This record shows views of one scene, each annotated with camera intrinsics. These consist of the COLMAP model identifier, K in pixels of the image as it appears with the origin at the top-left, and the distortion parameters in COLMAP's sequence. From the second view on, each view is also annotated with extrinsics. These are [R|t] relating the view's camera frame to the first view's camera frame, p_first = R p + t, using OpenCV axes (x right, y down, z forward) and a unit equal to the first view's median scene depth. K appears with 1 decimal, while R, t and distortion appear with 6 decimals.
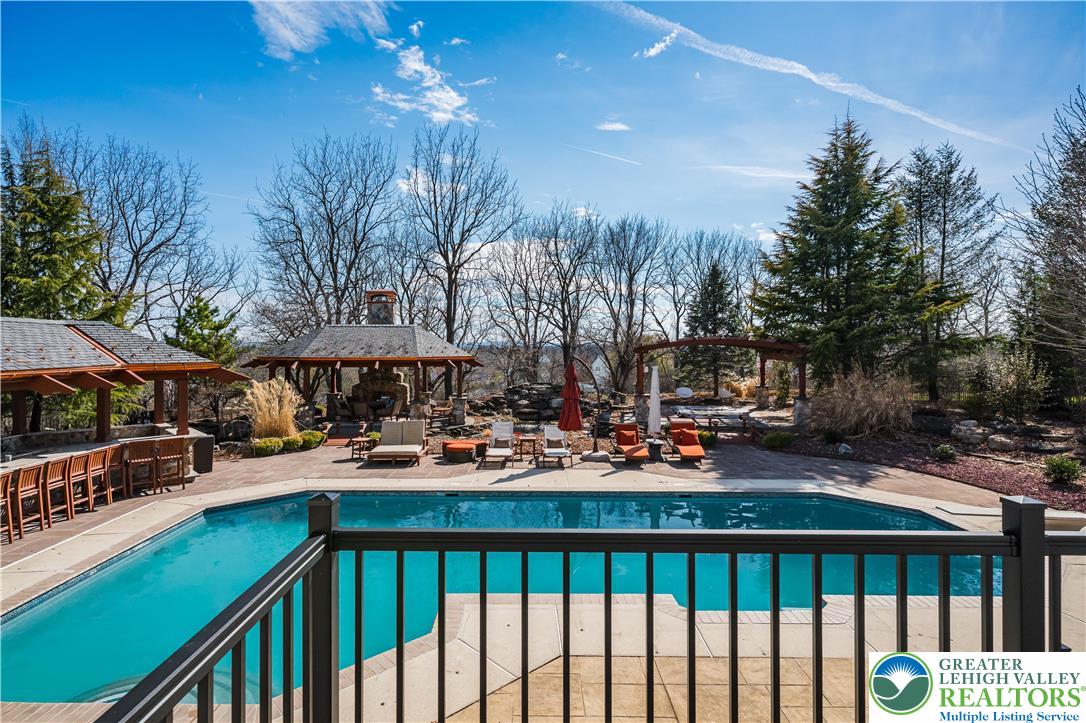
lens RADIAL K [[568.2, 0, 543.0], [0, 568.2, 361.5], [0, 0, 1]] dist [0.000115, -0.000032]
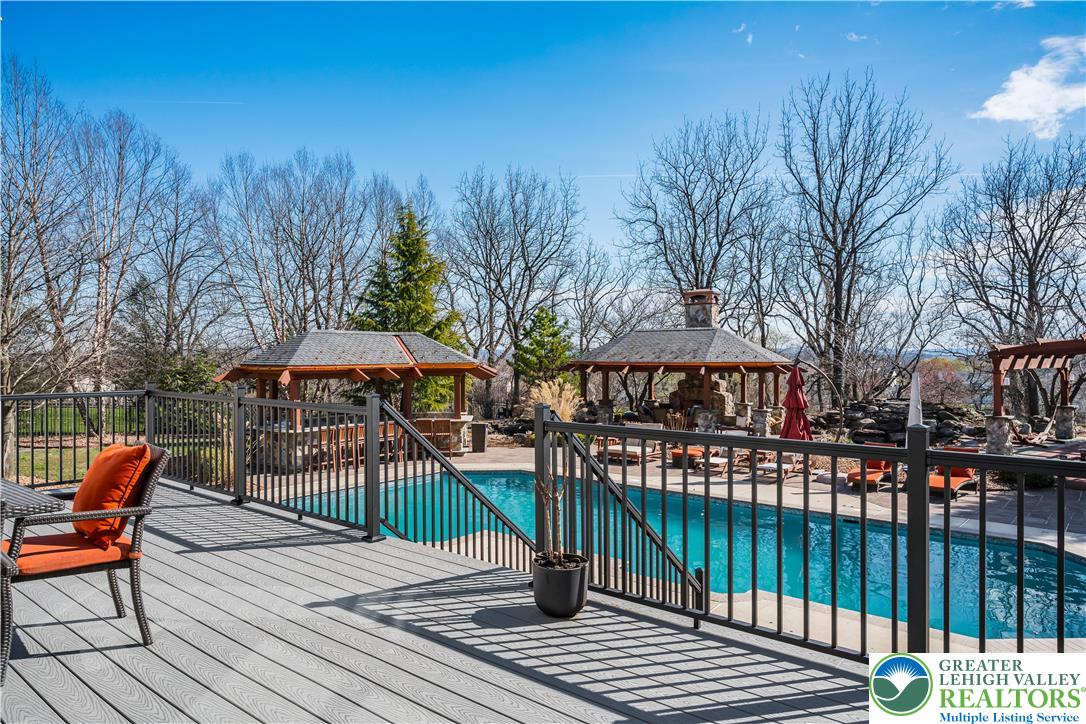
lens RADIAL K [[712.5, 0, 543.0], [0, 712.5, 362.0], [0, 0, 1]] dist [0.000074, 0.000282]
pose [[0.778389, 0.006306, -0.627750, 0.245762], [-0.015420, 0.999840, -0.009076, 0.005293], [0.627593, 0.016745, 0.778362, -0.061858]]
